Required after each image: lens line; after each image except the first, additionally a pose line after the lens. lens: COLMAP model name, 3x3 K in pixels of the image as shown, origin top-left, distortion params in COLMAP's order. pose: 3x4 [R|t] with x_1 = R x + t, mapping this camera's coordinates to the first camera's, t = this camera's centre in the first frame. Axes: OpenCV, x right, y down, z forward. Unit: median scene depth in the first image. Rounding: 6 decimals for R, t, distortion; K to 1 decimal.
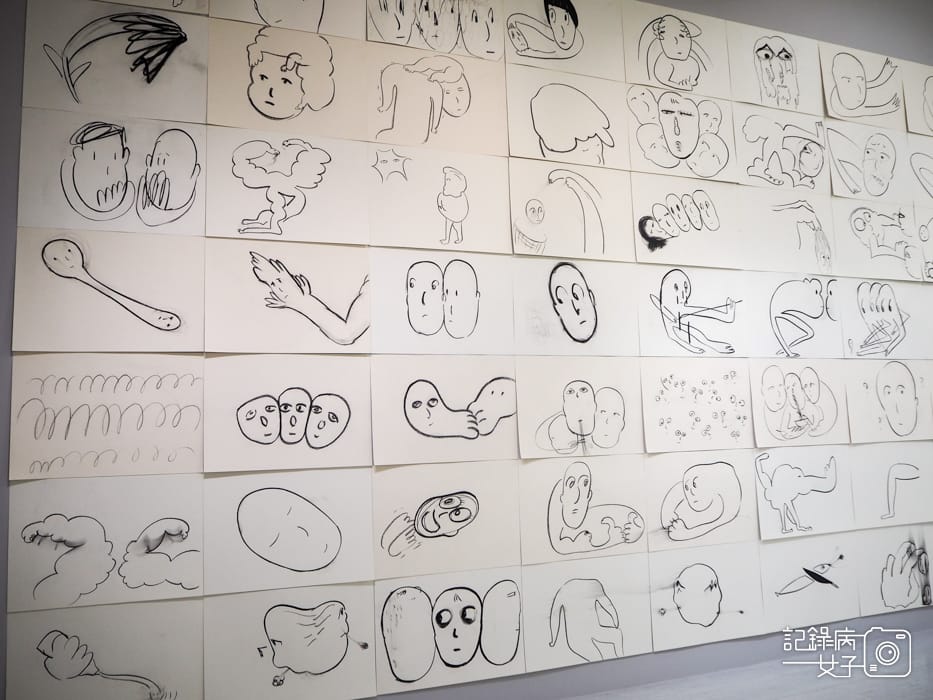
lens RADIAL K [[784.0, 0, 463.4], [0, 784.0, 346.4], [0, 0, 1]] dist [-0.057591, 0.026113]
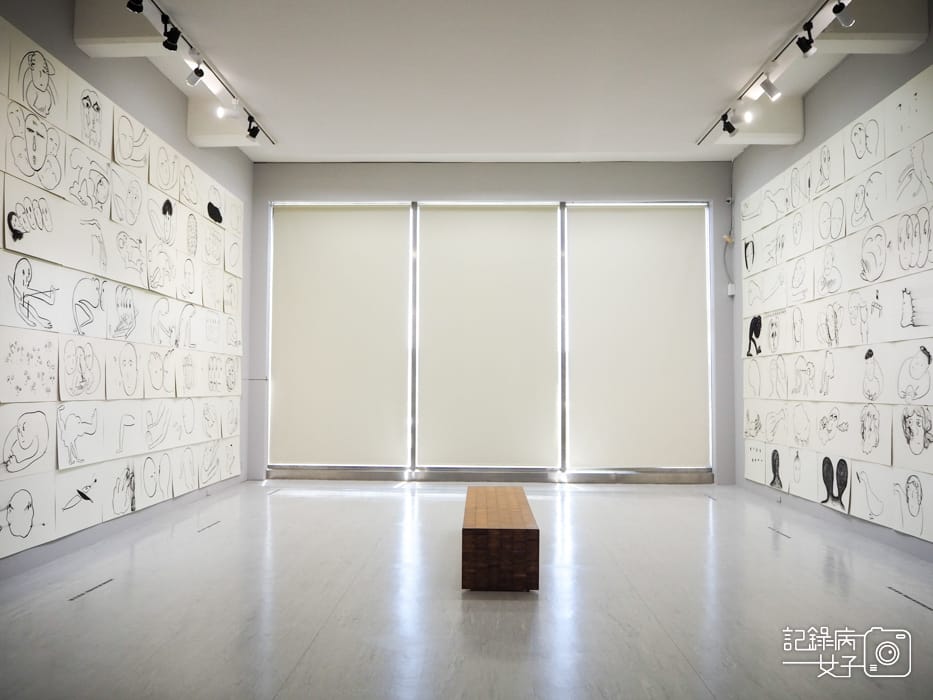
lens RADIAL K [[784.0, 0, 463.4], [0, 784.0, 346.4], [0, 0, 1]] dist [-0.057591, 0.026113]
pose [[0.393325, 0.072410, 0.916544, -0.589704], [-0.101615, 0.994210, -0.034939, 0.014404], [-0.913767, -0.079392, 0.398405, -0.154186]]
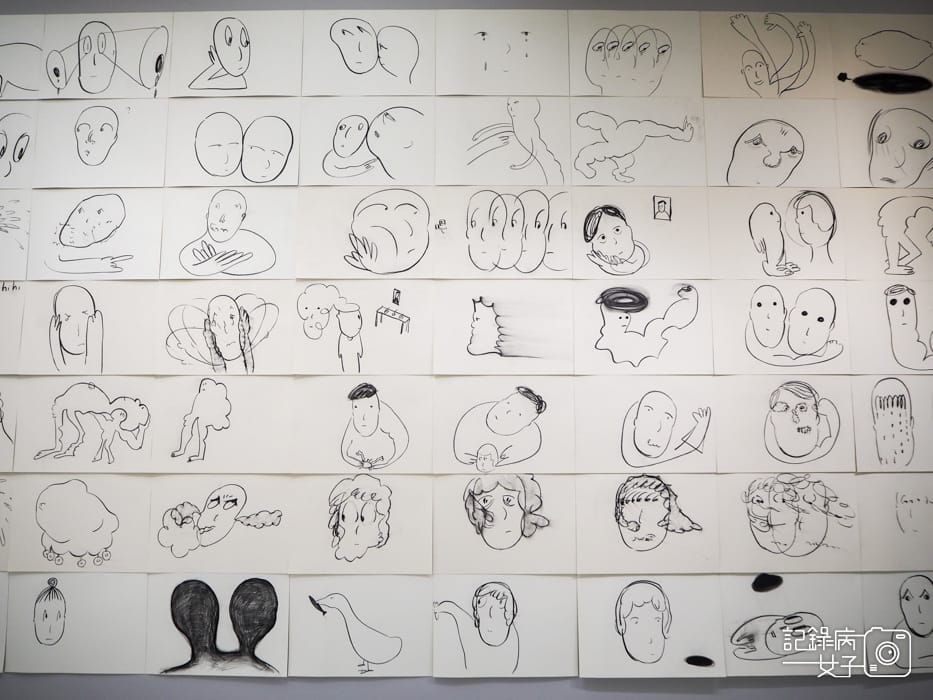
lens RADIAL K [[784.0, 0, 463.4], [0, 784.0, 346.4], [0, 0, 1]] dist [-0.057591, 0.026113]
pose [[-0.929460, 0.063976, 0.363332, 0.733656], [-0.013313, 0.978391, -0.206333, 0.033353], [-0.368682, -0.196615, -0.908524, 0.562781]]
